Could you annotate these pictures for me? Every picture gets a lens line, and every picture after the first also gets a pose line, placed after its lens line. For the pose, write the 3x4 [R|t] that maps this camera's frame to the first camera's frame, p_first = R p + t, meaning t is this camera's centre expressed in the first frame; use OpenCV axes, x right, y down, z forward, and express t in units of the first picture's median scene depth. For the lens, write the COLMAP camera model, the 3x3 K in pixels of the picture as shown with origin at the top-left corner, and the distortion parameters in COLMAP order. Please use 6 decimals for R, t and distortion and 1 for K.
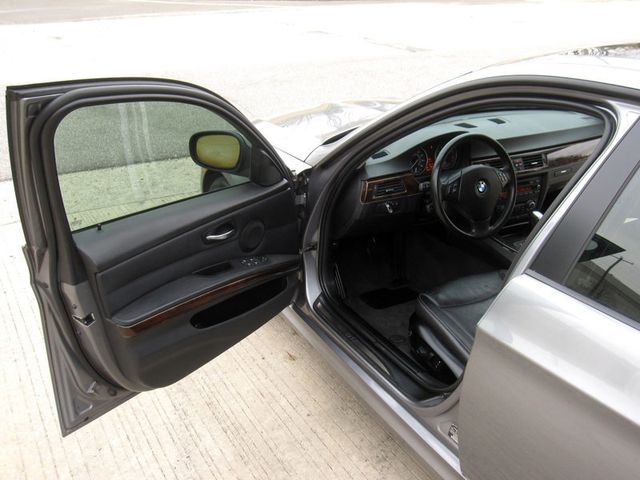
lens RADIAL K [[618.3, 0, 327.8], [0, 618.3, 240.1], [0, 0, 1]] dist [-0.073841, 0.043311]
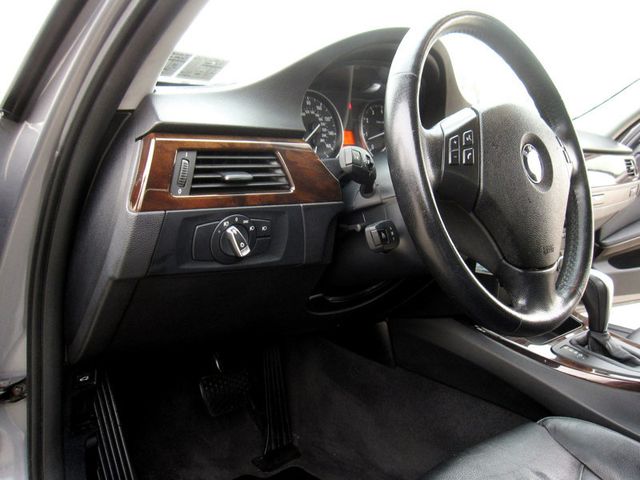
lens RADIAL K [[528.4, 0, 329.5], [0, 528.4, 237.0], [0, 0, 1]] dist [-0.102965, 0.095222]
pose [[0.973237, -0.008669, 0.229639, 0.085088], [0.065166, 0.968679, -0.239613, 0.008286], [-0.220369, 0.248165, 0.943319, 0.764762]]
